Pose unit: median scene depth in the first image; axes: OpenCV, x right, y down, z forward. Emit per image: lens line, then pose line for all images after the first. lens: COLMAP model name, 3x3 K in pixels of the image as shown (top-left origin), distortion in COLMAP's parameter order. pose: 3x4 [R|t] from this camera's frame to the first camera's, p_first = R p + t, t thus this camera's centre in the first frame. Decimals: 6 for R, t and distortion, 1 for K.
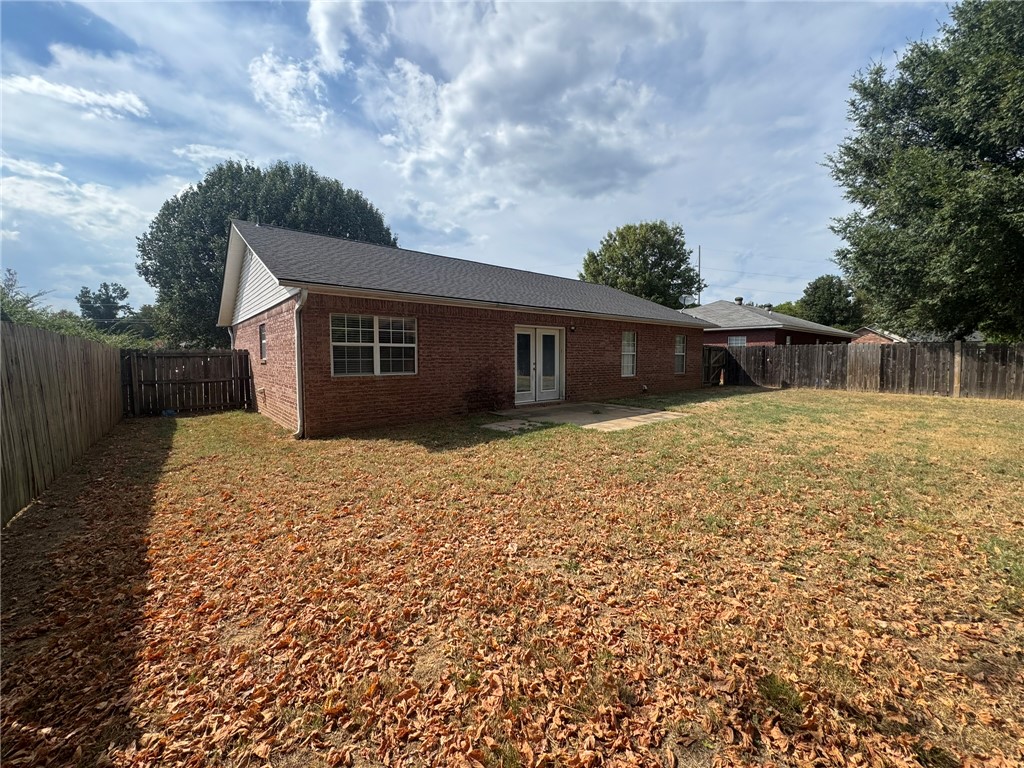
lens RADIAL K [[410.6, 0, 510.9], [0, 410.6, 382.9], [0, 0, 1]] dist [-0.000717, -0.000200]
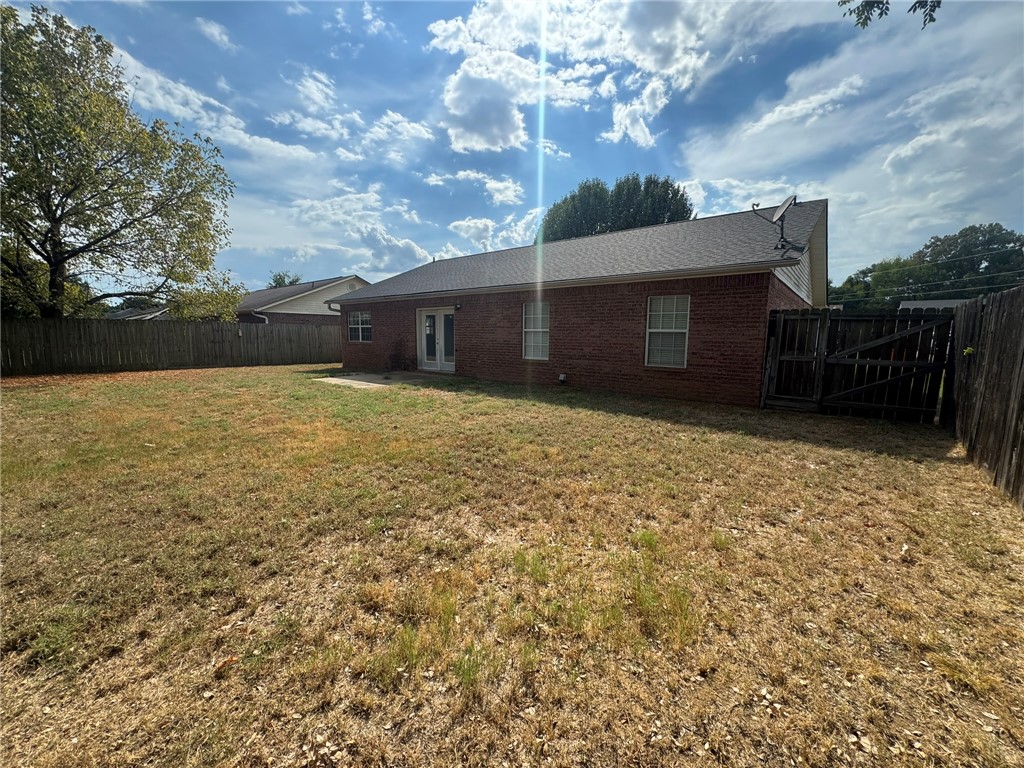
lens RADIAL K [[410.6, 0, 510.9], [0, 410.6, 382.9], [0, 0, 1]] dist [-0.000717, -0.000200]
pose [[0.194257, 0.118656, -0.973748, 1.128594], [-0.072256, 0.991692, 0.106427, -0.054517], [0.978286, 0.049685, 0.201217, 0.845647]]
